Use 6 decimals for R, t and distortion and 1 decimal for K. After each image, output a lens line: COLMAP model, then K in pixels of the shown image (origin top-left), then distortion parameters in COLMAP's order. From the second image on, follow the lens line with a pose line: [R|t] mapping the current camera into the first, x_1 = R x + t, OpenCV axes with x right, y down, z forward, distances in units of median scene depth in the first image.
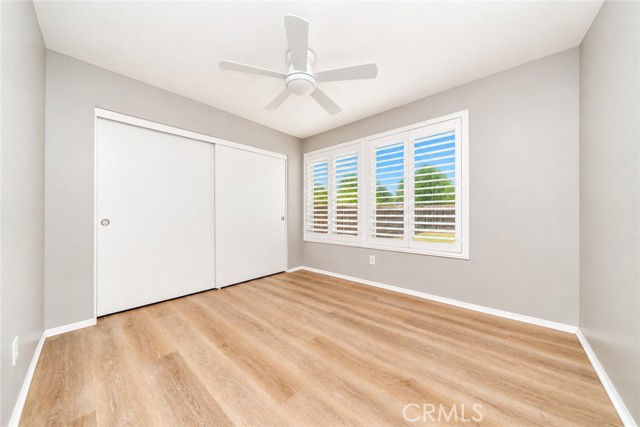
lens RADIAL K [[220.0, 0, 320.4], [0, 220.0, 213.2], [0, 0, 1]] dist [0.000563, -0.000448]
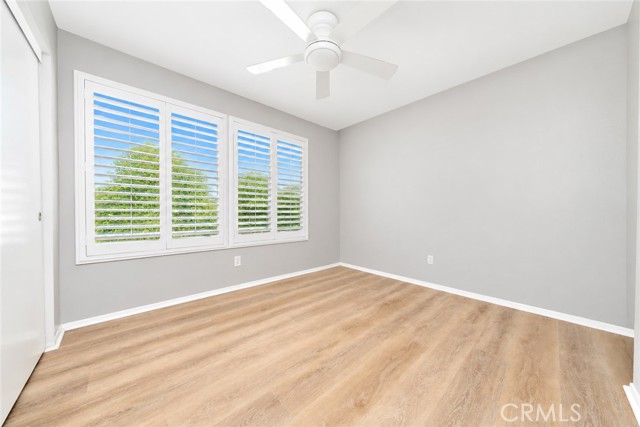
lens RADIAL K [[220.0, 0, 319.2], [0, 220.0, 216.3], [0, 0, 1]] dist [0.000563, -0.000448]
pose [[0.095715, -0.020058, 0.995207, -0.859461], [-0.013594, 0.999677, 0.021456, 0.015189], [-0.995316, -0.015582, 0.095412, 0.836035]]
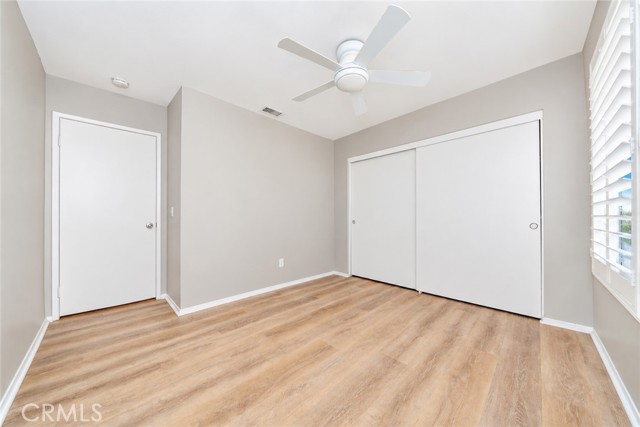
lens RADIAL K [[220.0, 0, 316.3], [0, 220.0, 216.8], [0, 0, 1]] dist [0.000563, -0.000448]
pose [[-0.064003, 0.001941, -0.997948, 0.769477], [0.004043, 0.999990, 0.001685, -0.001596], [0.997942, -0.003927, -0.064010, 0.818299]]
